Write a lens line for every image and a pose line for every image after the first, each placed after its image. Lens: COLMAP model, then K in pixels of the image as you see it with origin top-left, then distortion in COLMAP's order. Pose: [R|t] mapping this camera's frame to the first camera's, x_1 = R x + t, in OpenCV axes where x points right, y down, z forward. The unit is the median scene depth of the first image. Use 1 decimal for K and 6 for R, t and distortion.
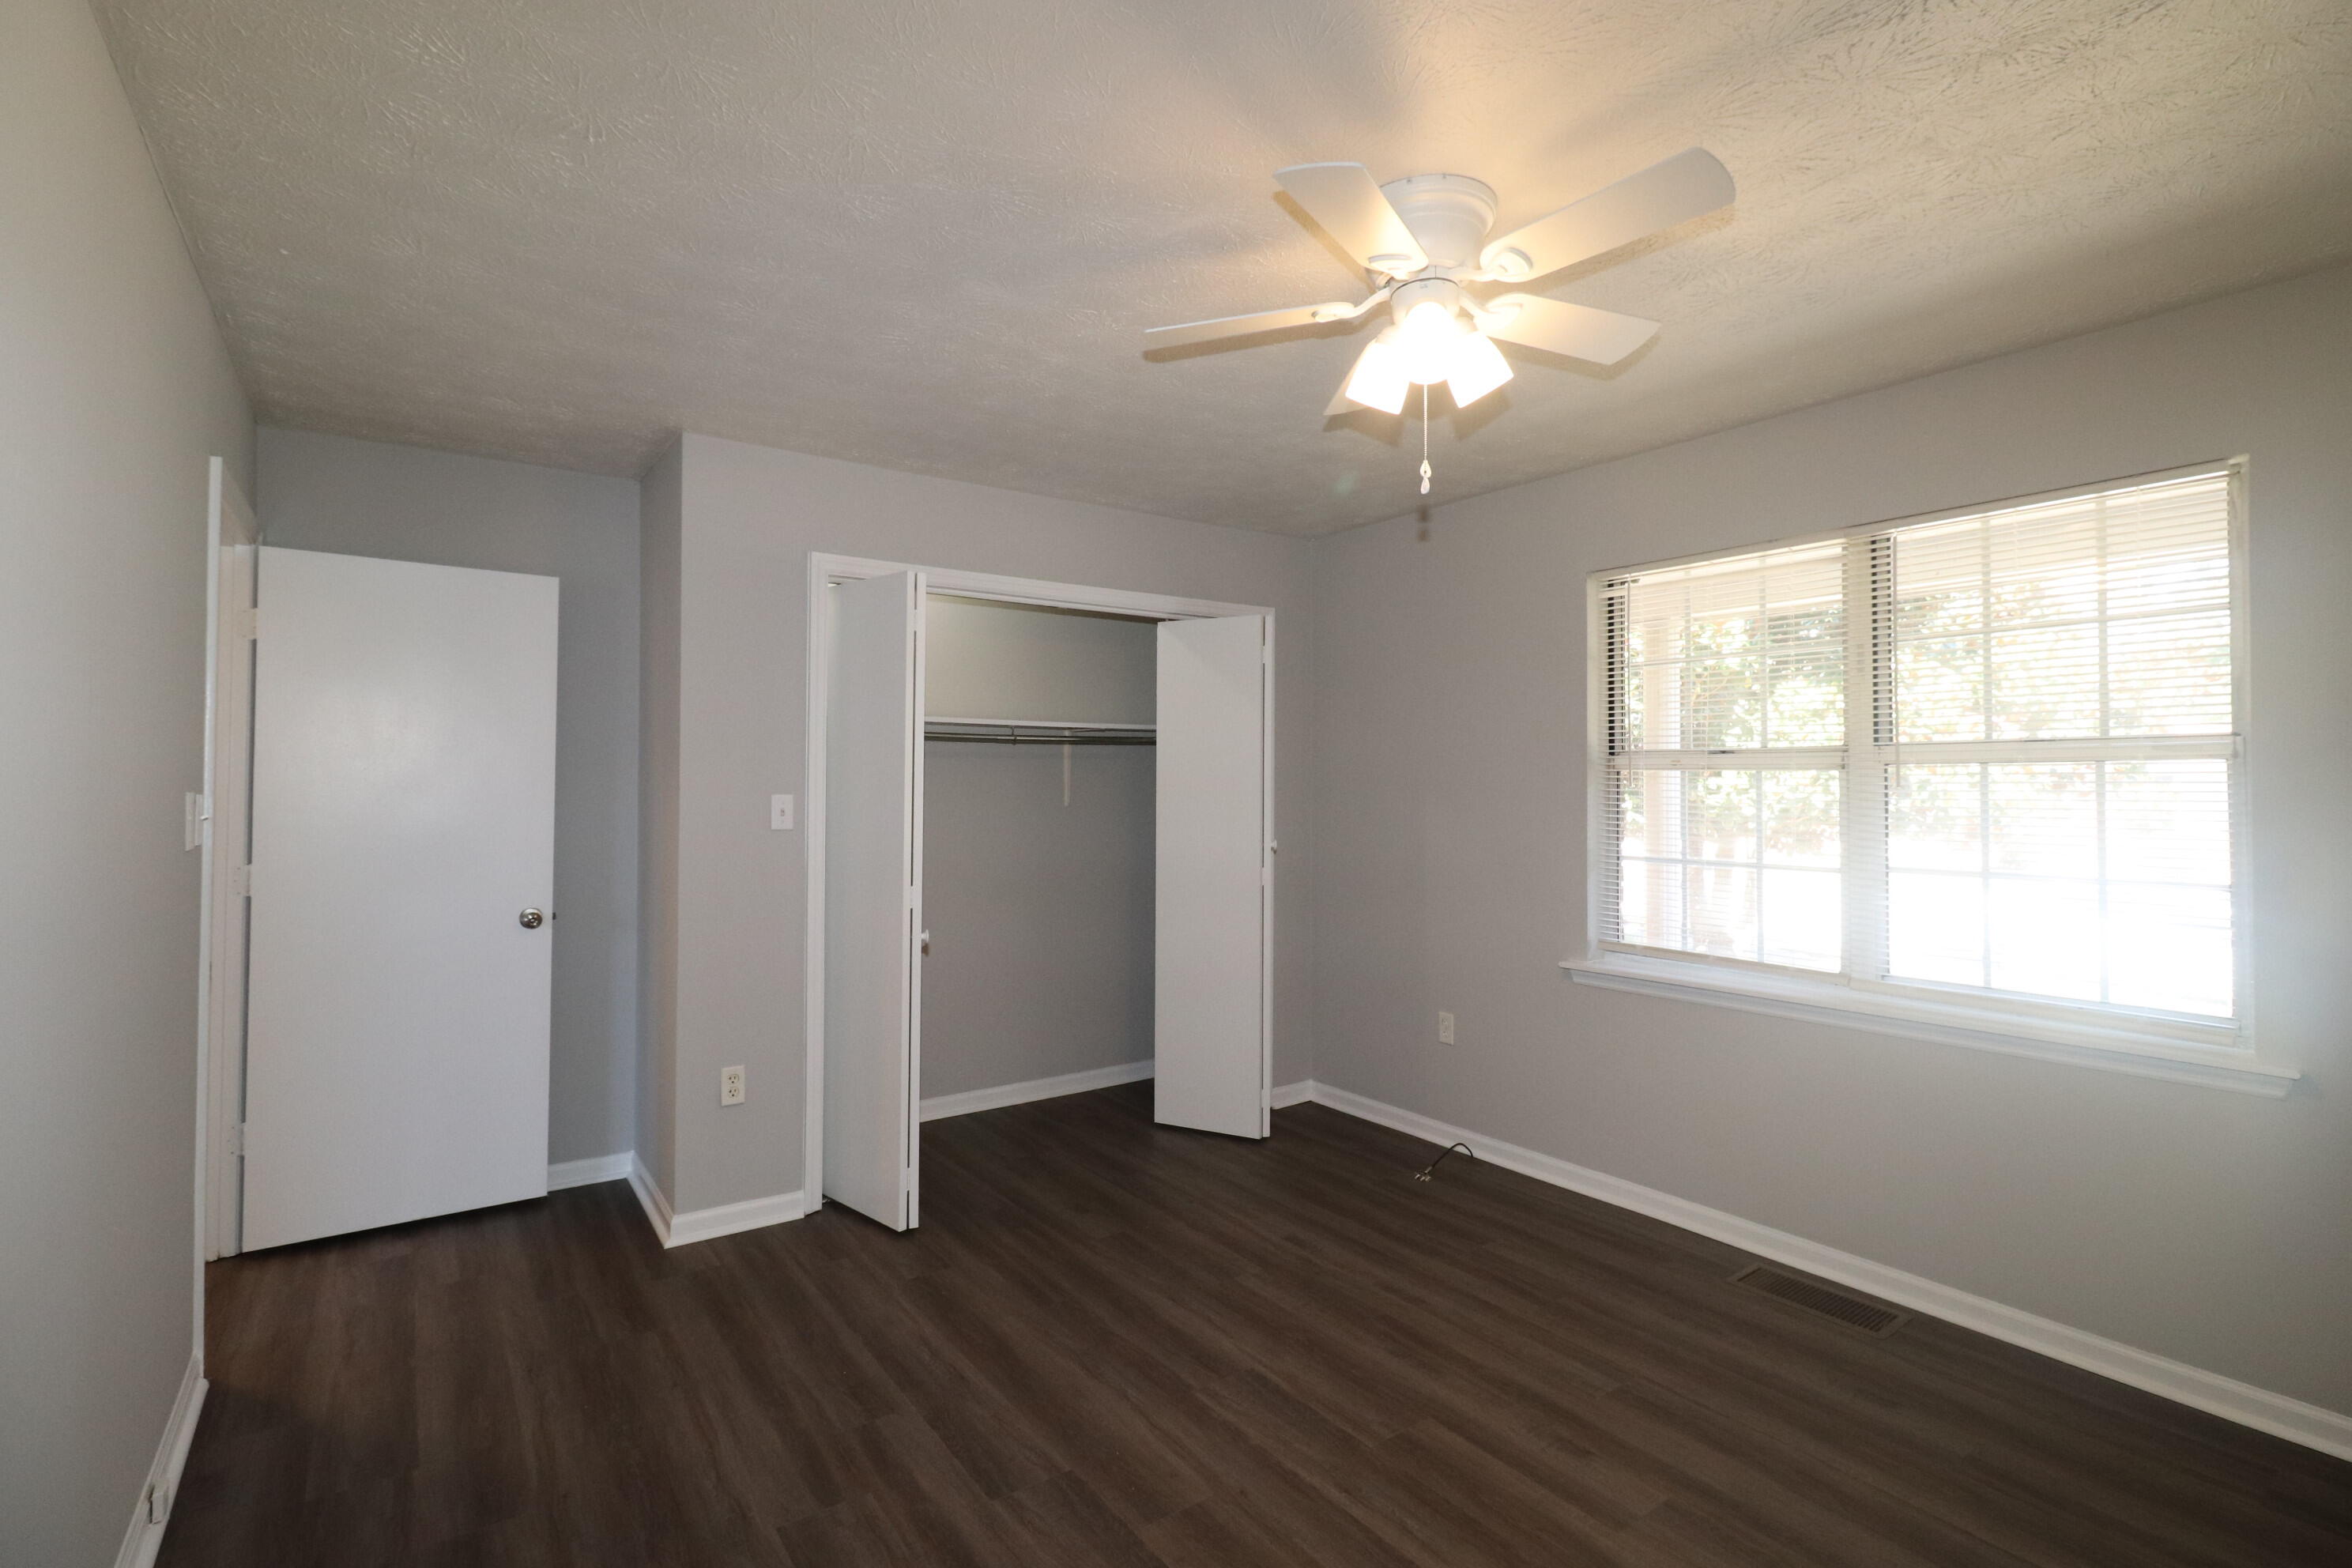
lens RADIAL K [[1089.3, 0, 1172.7], [0, 1089.3, 772.5], [0, 0, 1]] dist [0.000822, -0.000611]
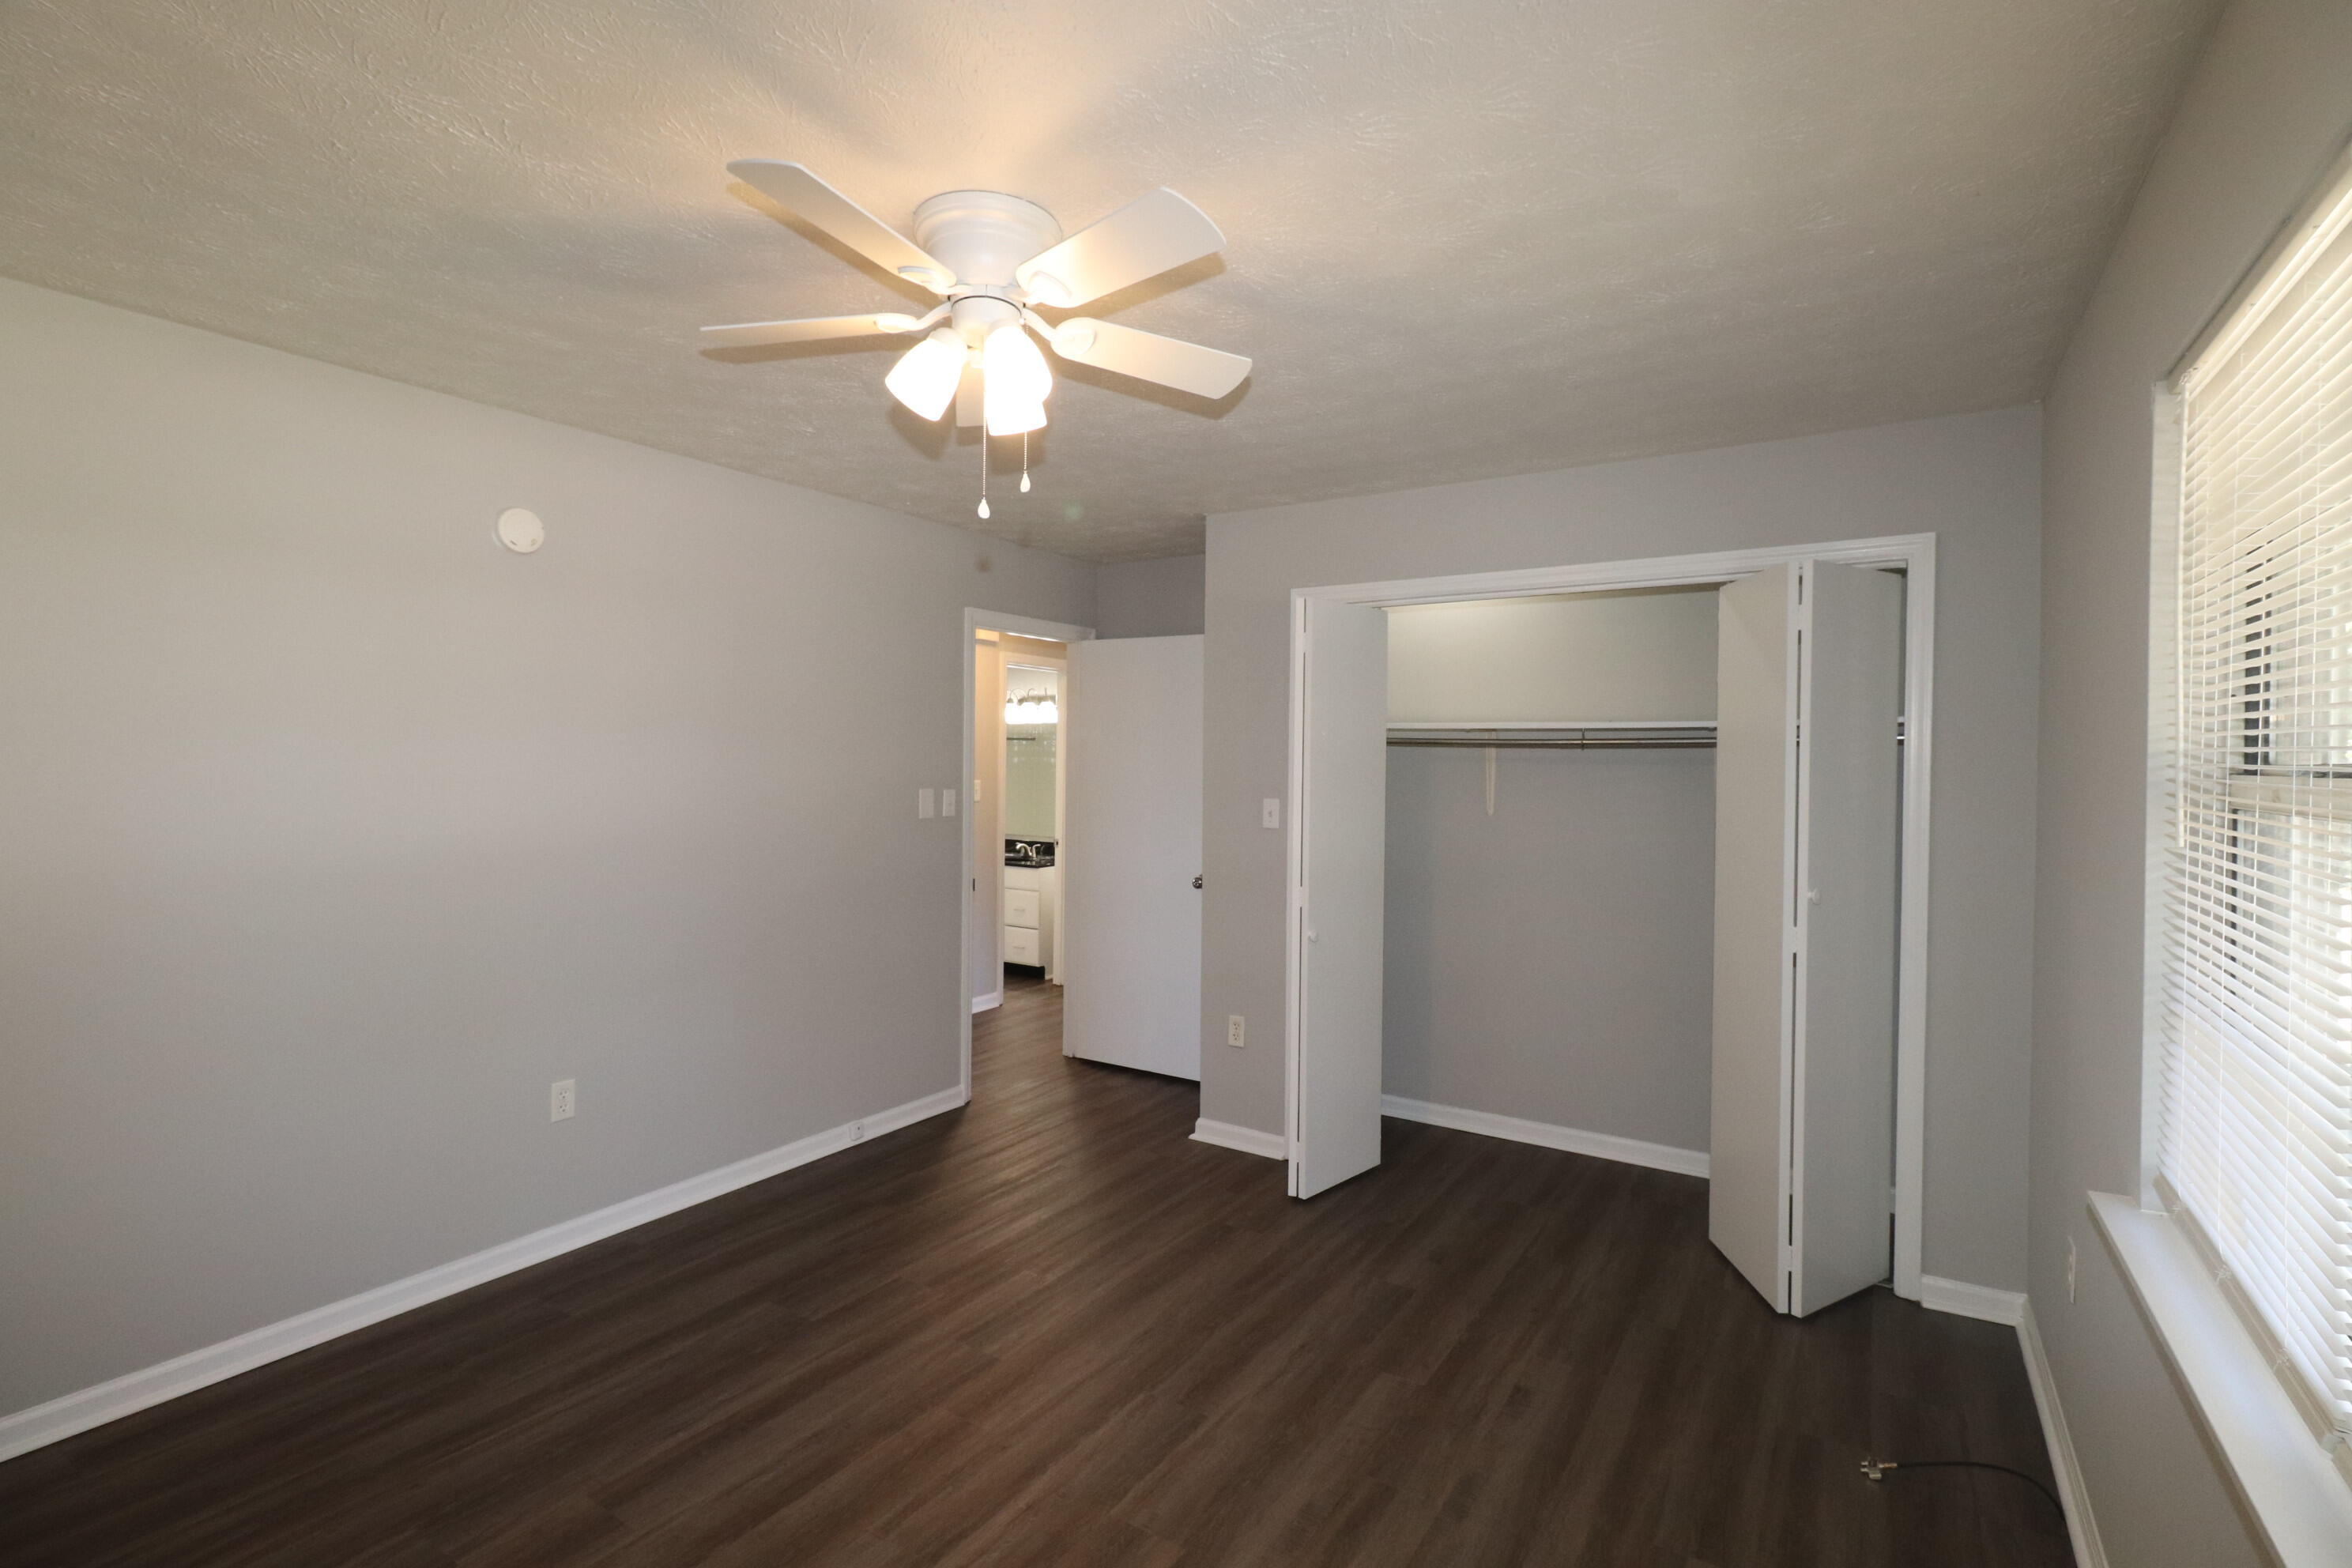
lens RADIAL K [[1089.3, 0, 1172.7], [0, 1089.3, 772.5], [0, 0, 1]] dist [0.000822, -0.000611]
pose [[0.368780, 0.013792, -0.929414, 0.732673], [0.001108, 0.999883, 0.015278, -0.027495], [0.929516, -0.006664, 0.368721, 0.481168]]
